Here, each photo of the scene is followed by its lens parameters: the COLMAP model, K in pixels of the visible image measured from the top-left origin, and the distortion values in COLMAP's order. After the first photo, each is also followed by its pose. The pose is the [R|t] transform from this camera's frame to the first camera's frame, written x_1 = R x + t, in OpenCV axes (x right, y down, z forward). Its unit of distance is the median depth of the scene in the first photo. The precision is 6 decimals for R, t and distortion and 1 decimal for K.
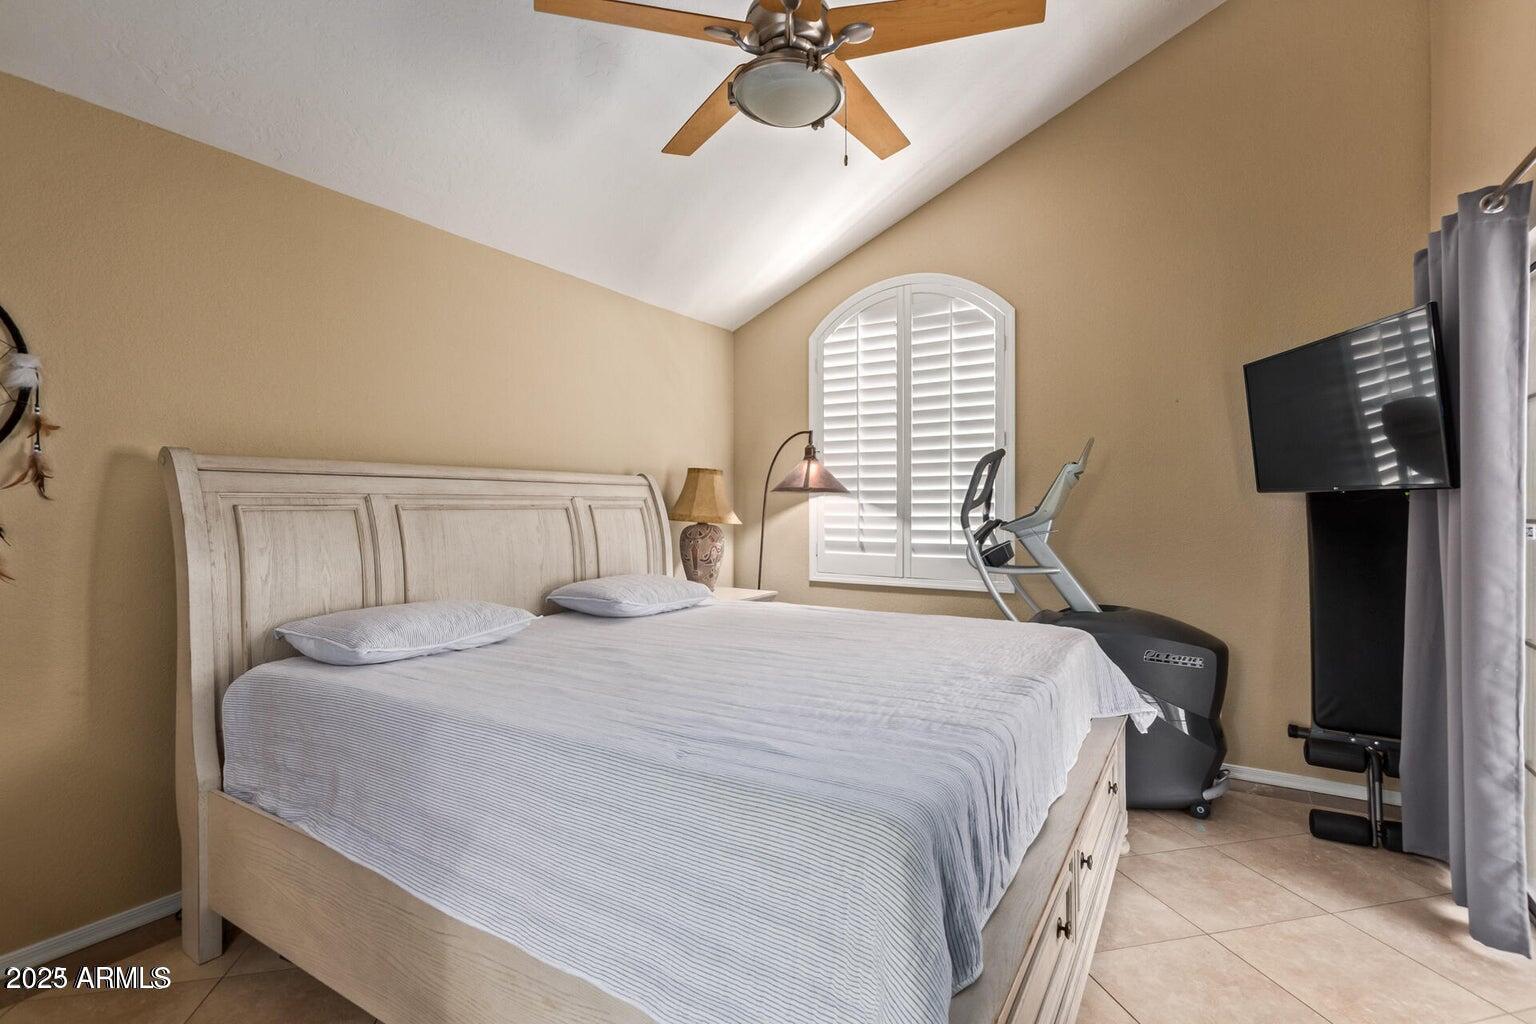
lens RADIAL K [[712.0, 0, 768.0], [0, 712.0, 512.0], [0, 0, 1]] dist [0.002212, -0.000052]
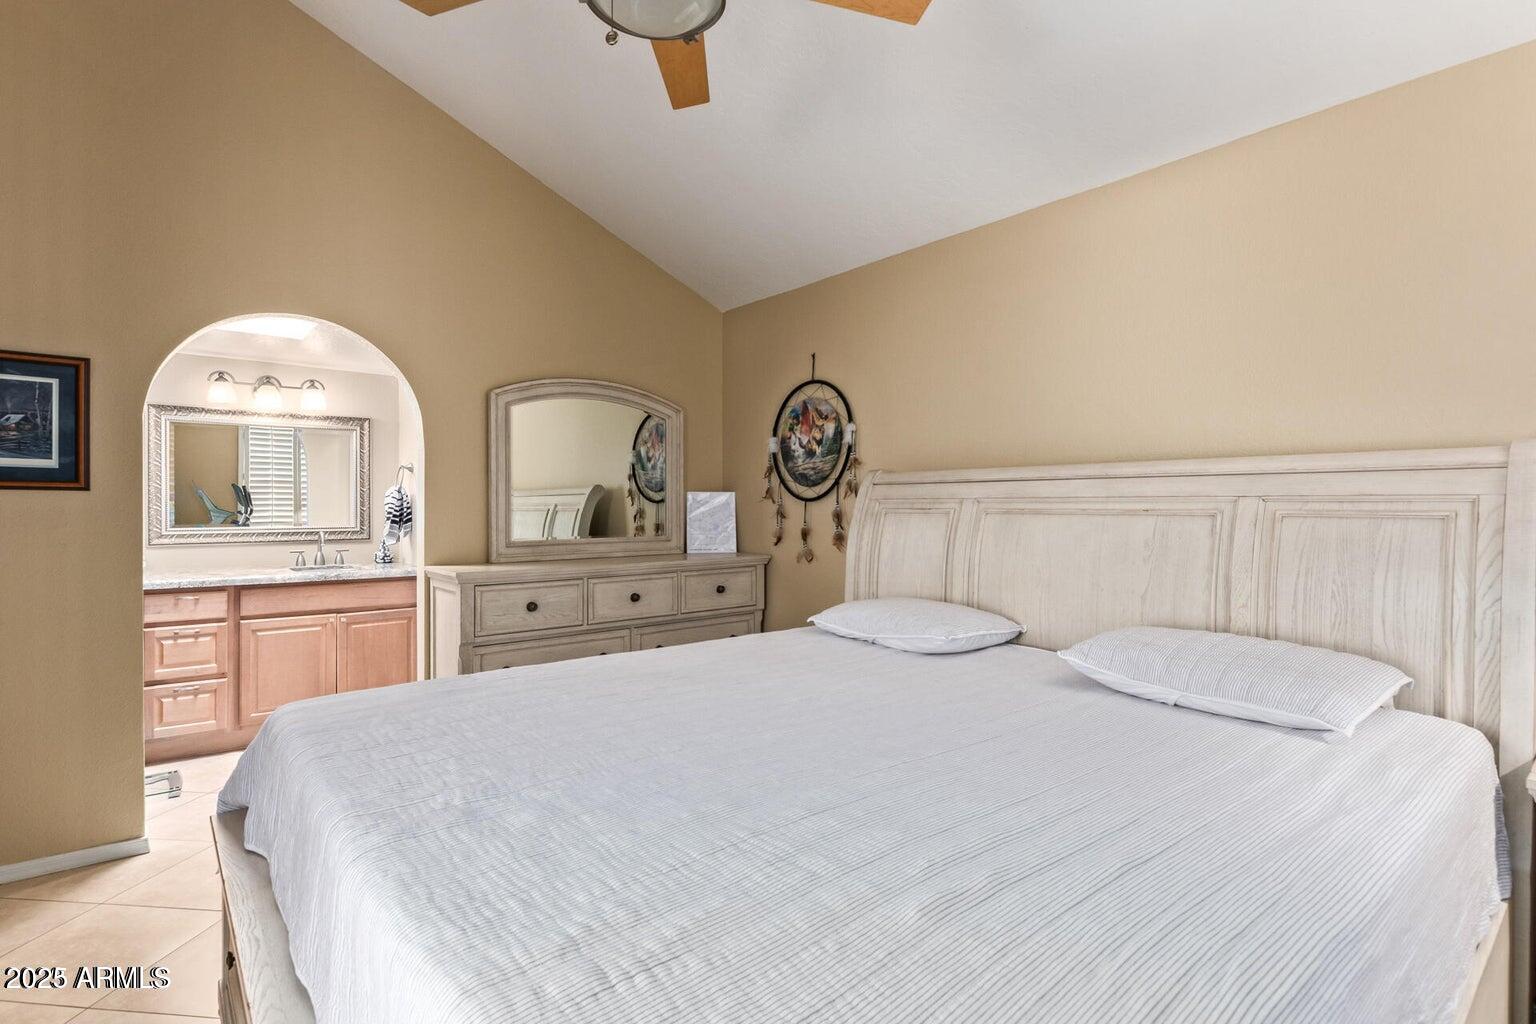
lens RADIAL K [[725.2, 0, 767.3], [0, 725.2, 518.4], [0, 0, 1]] dist [-0.001032, 0.000054]
pose [[-0.347722, 0.021057, -0.937361, 0.531822], [-0.006595, 0.999668, 0.024903, -0.018269], [0.937575, 0.014841, -0.347467, 0.984442]]
